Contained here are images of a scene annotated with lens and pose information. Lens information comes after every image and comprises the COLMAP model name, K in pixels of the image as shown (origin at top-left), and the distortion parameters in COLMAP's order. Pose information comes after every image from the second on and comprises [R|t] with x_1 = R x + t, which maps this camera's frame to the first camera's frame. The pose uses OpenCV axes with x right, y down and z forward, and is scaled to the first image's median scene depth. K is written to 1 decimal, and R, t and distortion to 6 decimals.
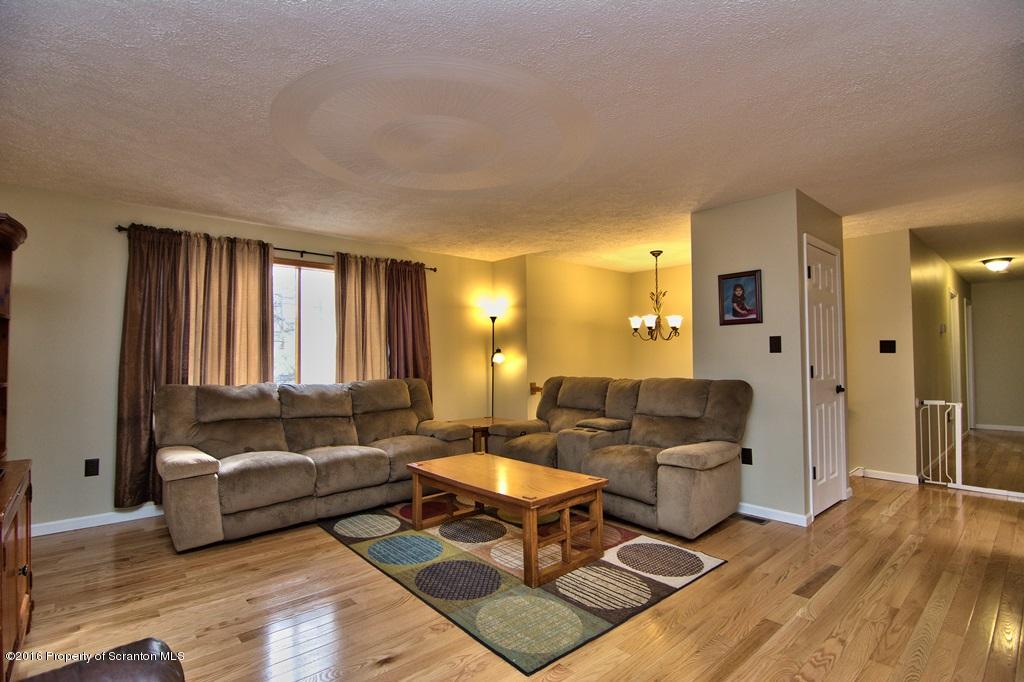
lens RADIAL K [[488.3, 0, 510.3], [0, 488.3, 342.6], [0, 0, 1]] dist [-0.007883, -0.008248]
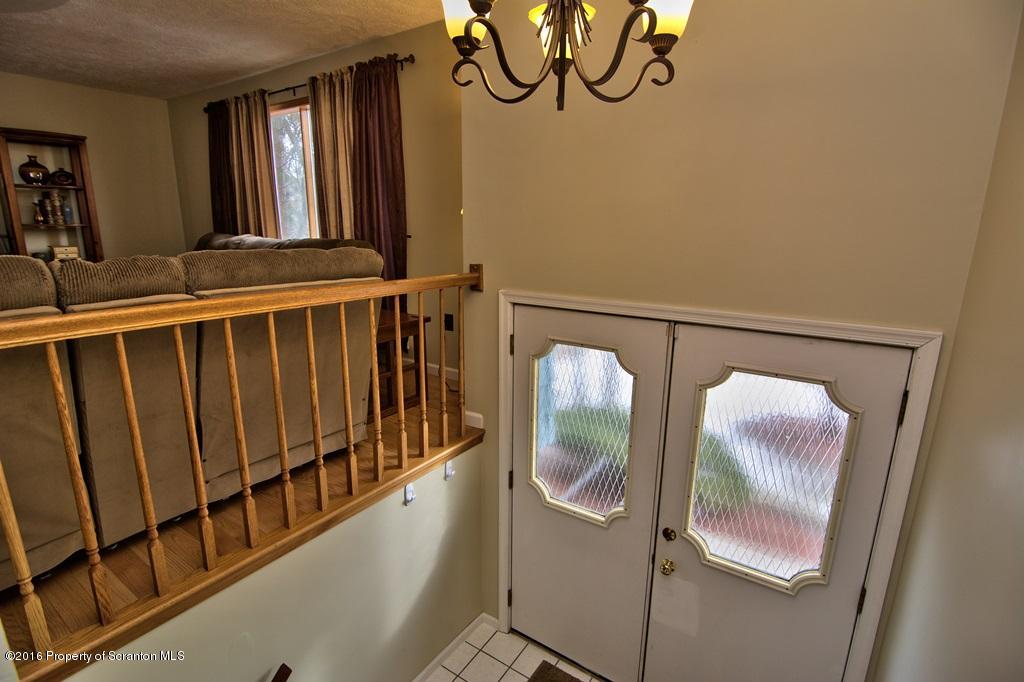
lens RADIAL K [[488.3, 0, 505.3], [0, 488.3, 343.8], [0, 0, 1]] dist [-0.007883, -0.008248]
pose [[0.247448, 0.244809, -0.937463, 0.726344], [0.016624, 0.966338, 0.256738, 0.050433], [0.968759, -0.079114, 0.235049, 1.343121]]
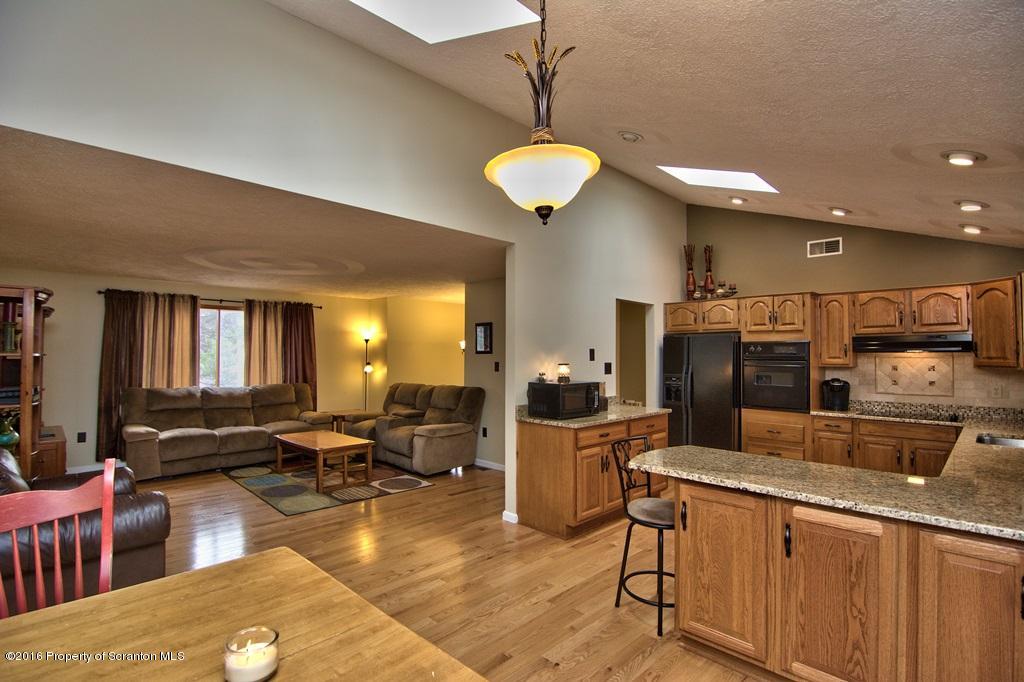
lens RADIAL K [[488.3, 0, 509.8], [0, 488.3, 342.3], [0, 0, 1]] dist [-0.007883, -0.008248]
pose [[0.998513, 0.010659, 0.053466, 0.465856], [-0.010956, 0.999926, 0.005270, -0.085457], [-0.053406, -0.005848, 0.998556, -0.669203]]
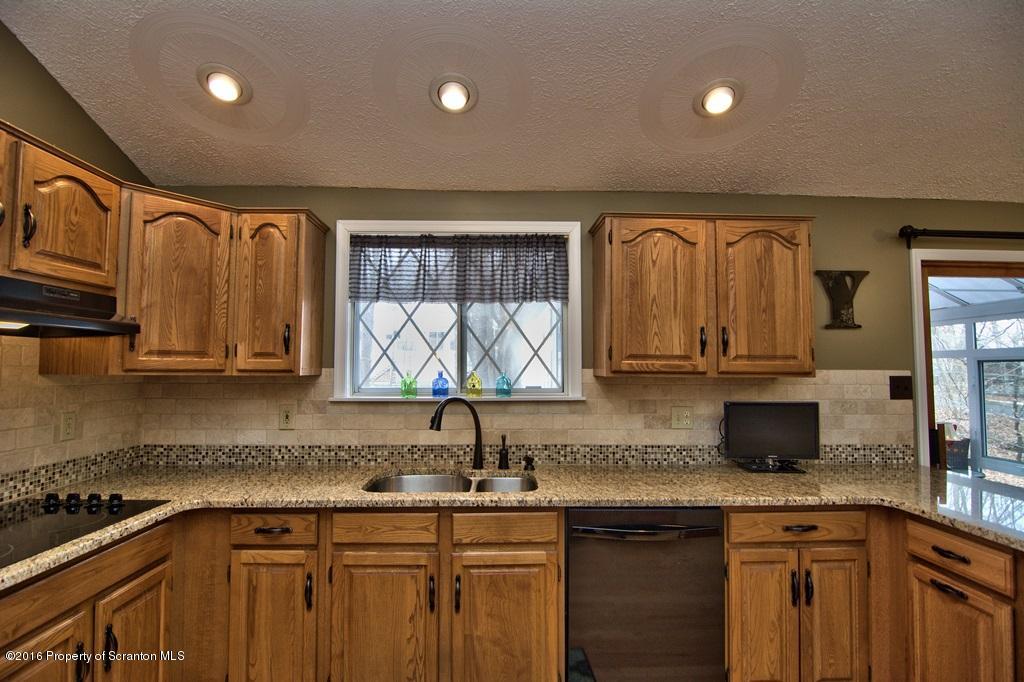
lens RADIAL K [[488.3, 0, 511.2], [0, 488.3, 341.9], [0, 0, 1]] dist [-0.007883, -0.008248]
pose [[-0.770068, 0.035314, 0.636984, 0.973382], [-0.022380, 0.996357, -0.082293, -0.034322], [-0.637569, -0.077627, -0.766472, 0.496796]]
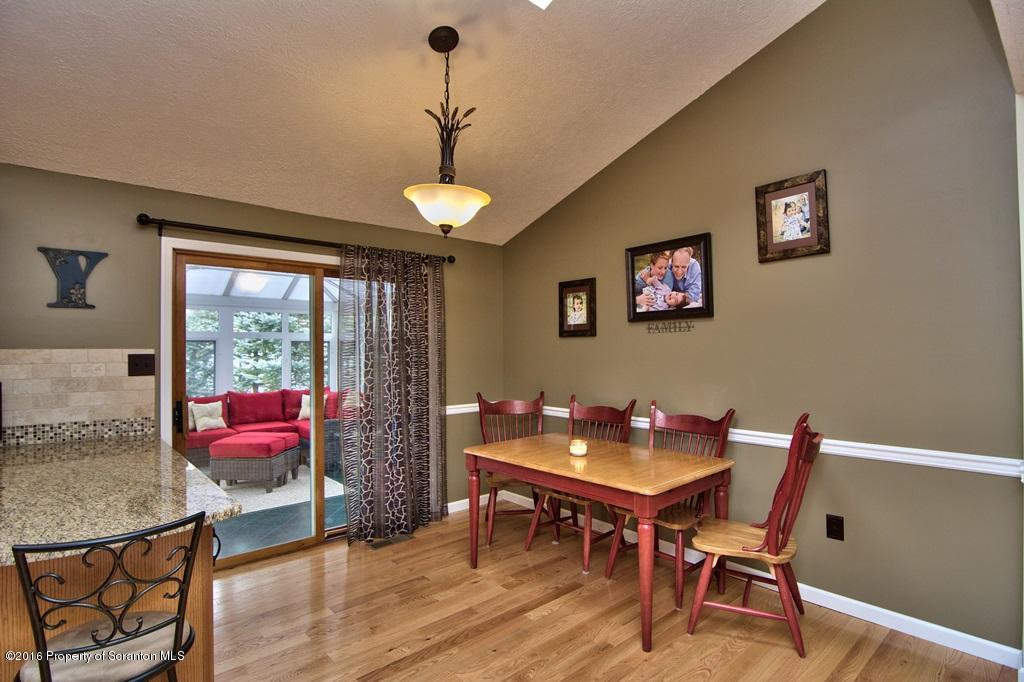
lens RADIAL K [[516.5, 0, 514.8], [0, 516.5, 342.7], [0, 0, 1]] dist [-0.012751, -0.005312]
pose [[-0.999940, 0.008797, -0.006599, 0.439355], [0.009074, 0.999024, -0.043228, -0.033469], [0.006212, -0.043285, -0.999043, 0.402426]]
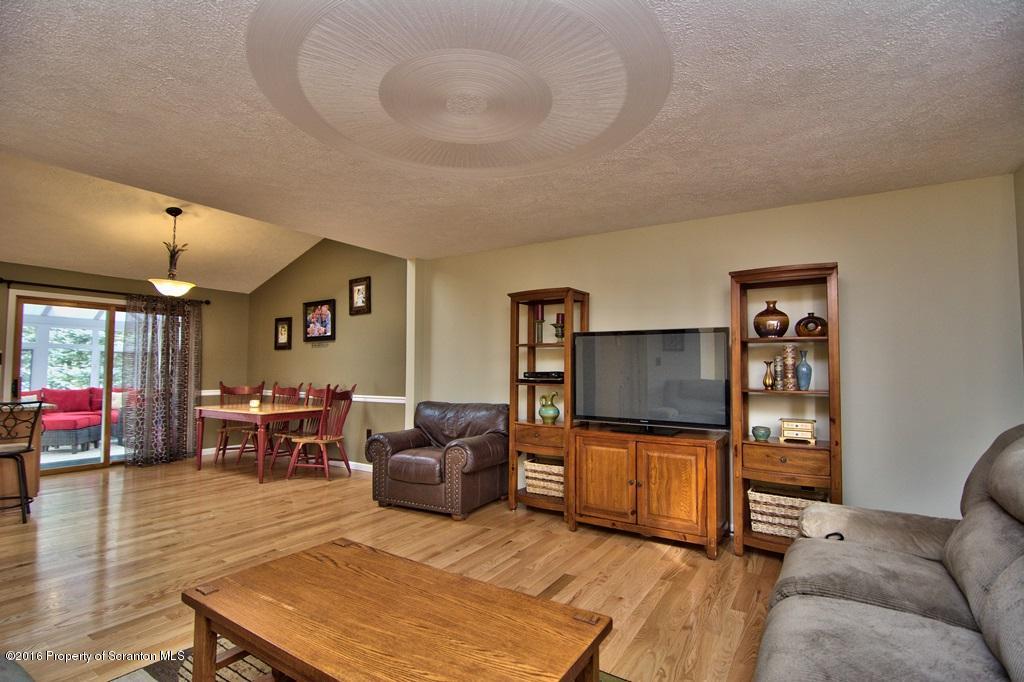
lens RADIAL K [[488.3, 0, 511.1], [0, 488.3, 343.0], [0, 0, 1]] dist [-0.007883, -0.008248]
pose [[-0.961409, -0.014187, -0.274756, -0.003161], [0.008374, 0.996698, -0.080765, 0.035186], [0.274995, -0.079949, -0.958116, 1.268211]]
